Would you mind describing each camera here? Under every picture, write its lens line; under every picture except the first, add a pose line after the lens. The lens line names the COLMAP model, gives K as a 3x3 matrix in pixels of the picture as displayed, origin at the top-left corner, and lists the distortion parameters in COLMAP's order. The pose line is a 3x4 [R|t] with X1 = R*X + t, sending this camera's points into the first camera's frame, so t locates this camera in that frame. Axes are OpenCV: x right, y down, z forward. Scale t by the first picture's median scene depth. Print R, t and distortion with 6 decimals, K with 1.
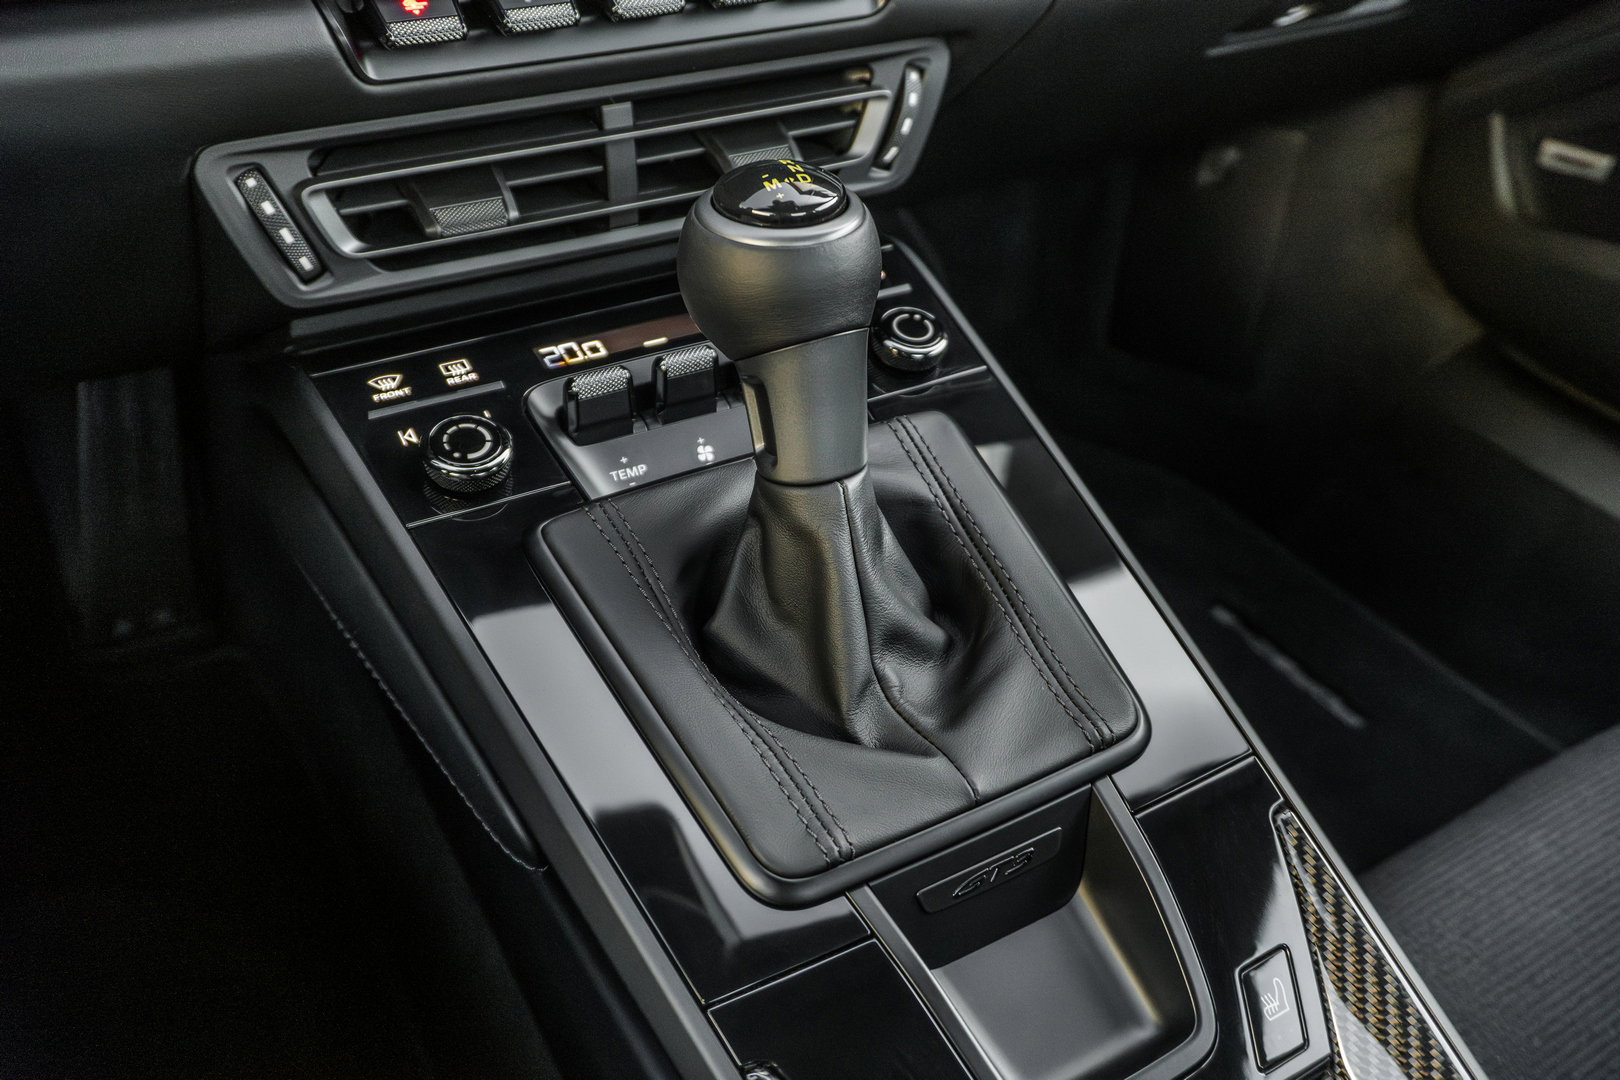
lens RADIAL K [[1396.2, 0, 809.1], [0, 1396.2, 537.8], [0, 0, 1]] dist [0.017894, 0.001574]
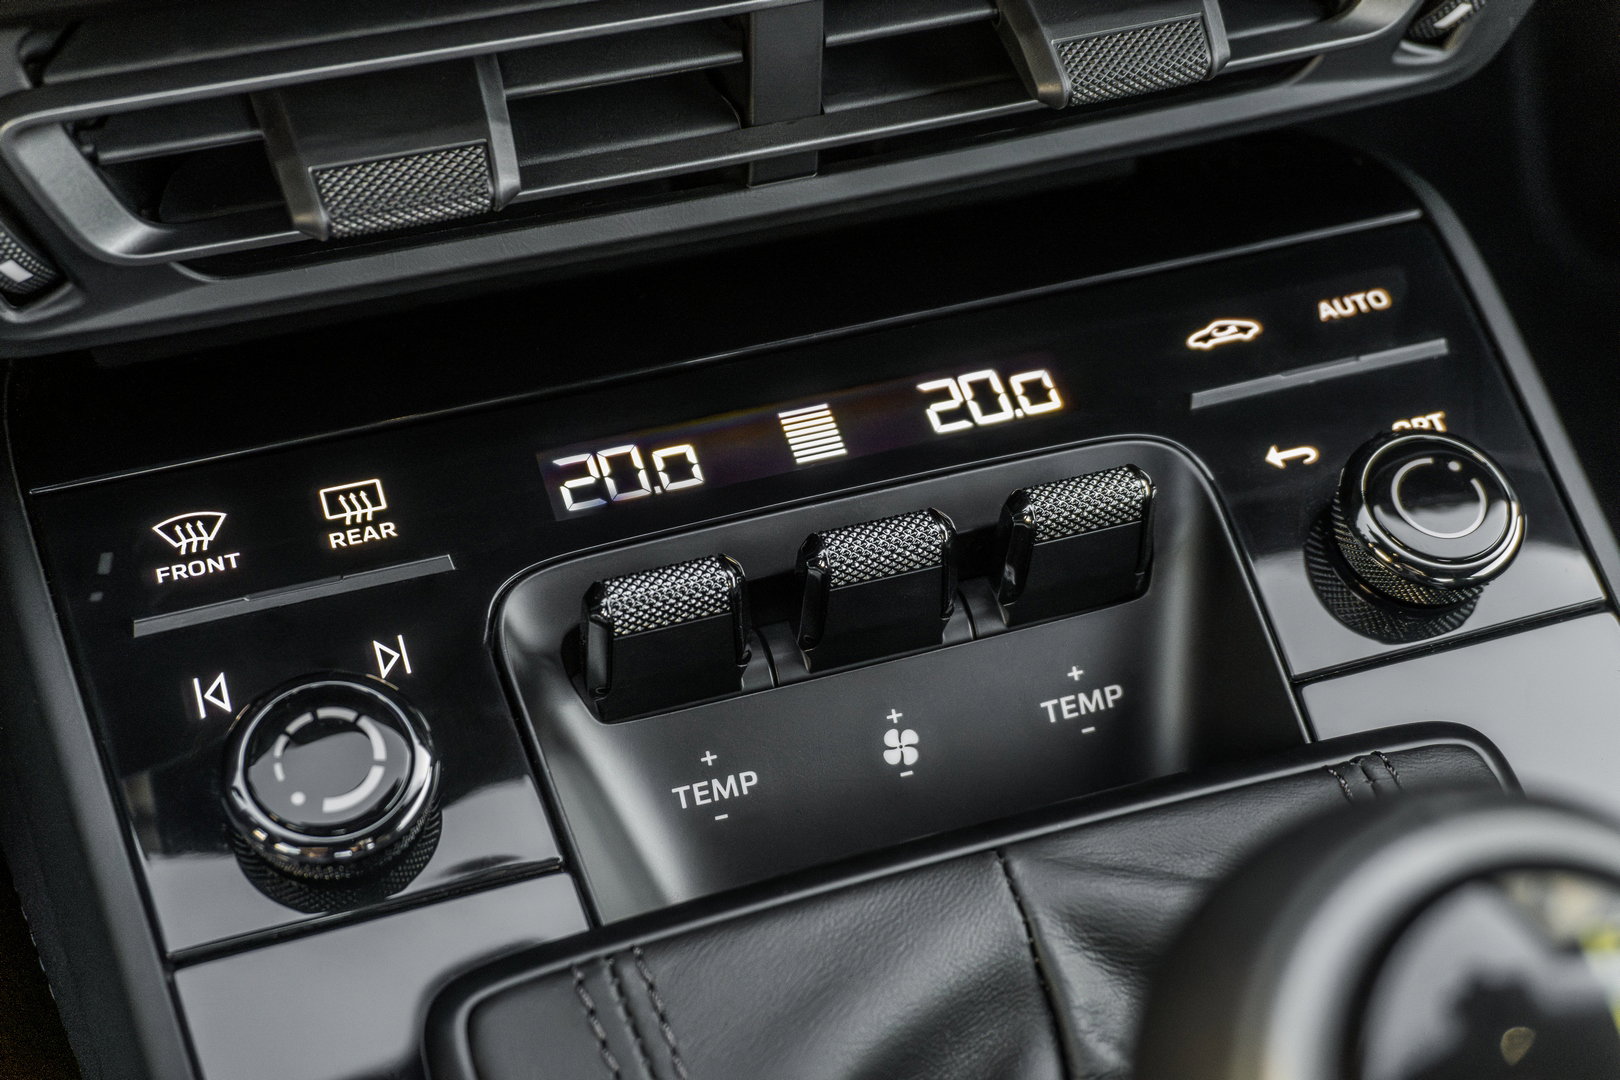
lens RADIAL K [[2243.8, 0, 813.1], [0, 2243.8, 541.2], [0, 0, 1]] dist [-0.006863, 0.000000]
pose [[0.979147, 0.144080, -0.143220, -0.011199], [-0.117236, 0.976497, 0.180860, -0.254177], [0.165912, -0.160298, 0.973025, 0.344766]]
